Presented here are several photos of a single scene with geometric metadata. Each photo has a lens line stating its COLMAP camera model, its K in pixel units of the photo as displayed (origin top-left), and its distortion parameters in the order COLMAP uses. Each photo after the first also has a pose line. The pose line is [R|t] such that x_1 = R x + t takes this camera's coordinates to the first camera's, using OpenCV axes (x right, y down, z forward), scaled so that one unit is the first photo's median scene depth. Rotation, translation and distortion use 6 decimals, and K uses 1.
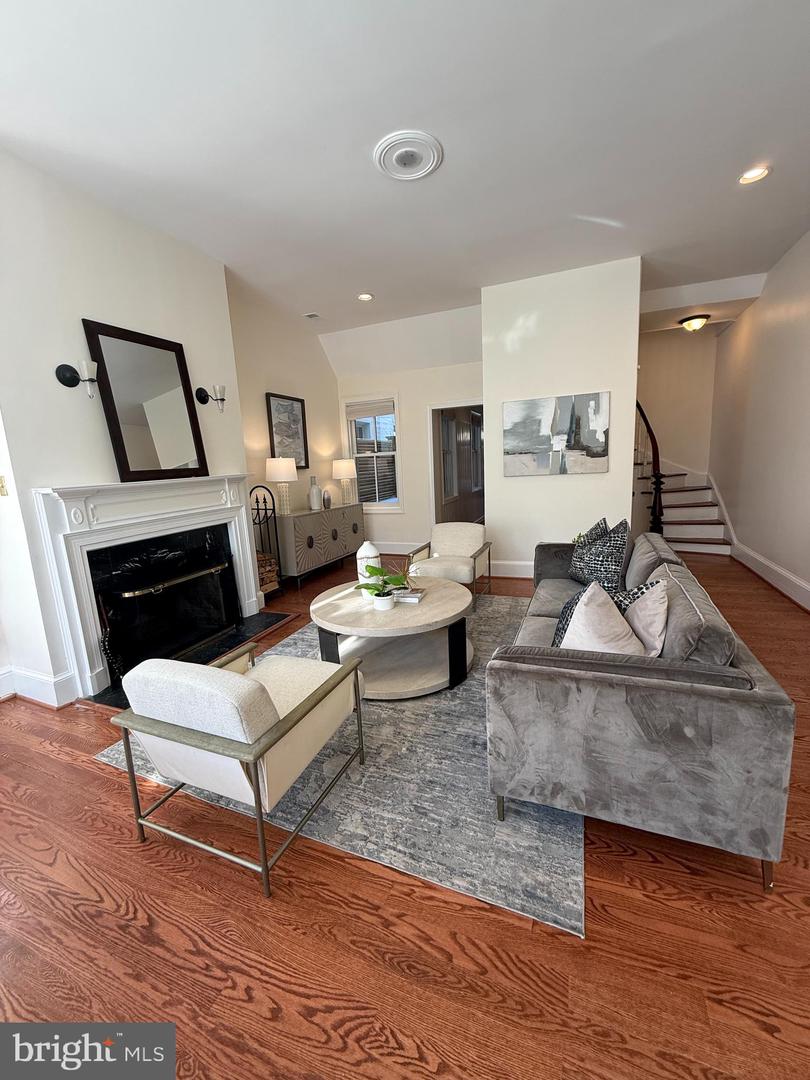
lens RADIAL K [[435.3, 0, 405.0], [0, 435.3, 540.0], [0, 0, 1]] dist [-0.000138, 0.000014]
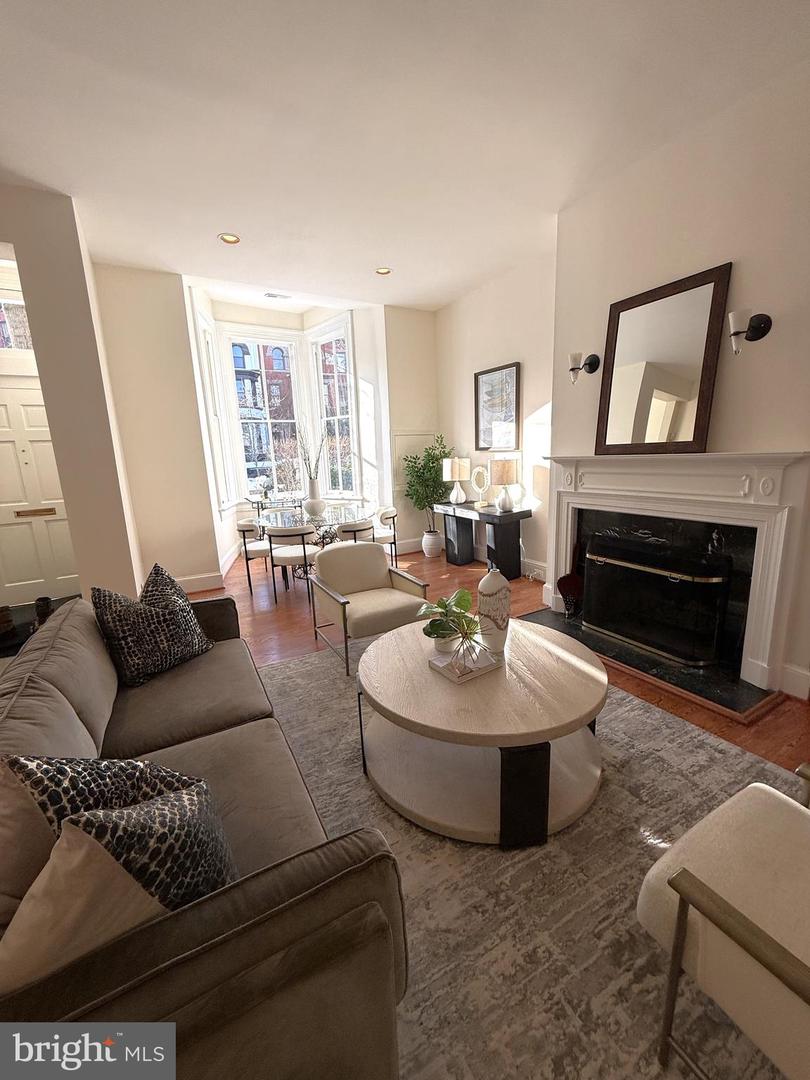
lens RADIAL K [[426.1, 0, 405.0], [0, 426.1, 540.0], [0, 0, 1]] dist [-0.000659, -0.000064]
pose [[-0.610062, 0.214189, -0.762855, 0.508215], [-0.090083, 0.937779, 0.335343, -0.248082], [0.787216, 0.273300, -0.552809, 1.279393]]
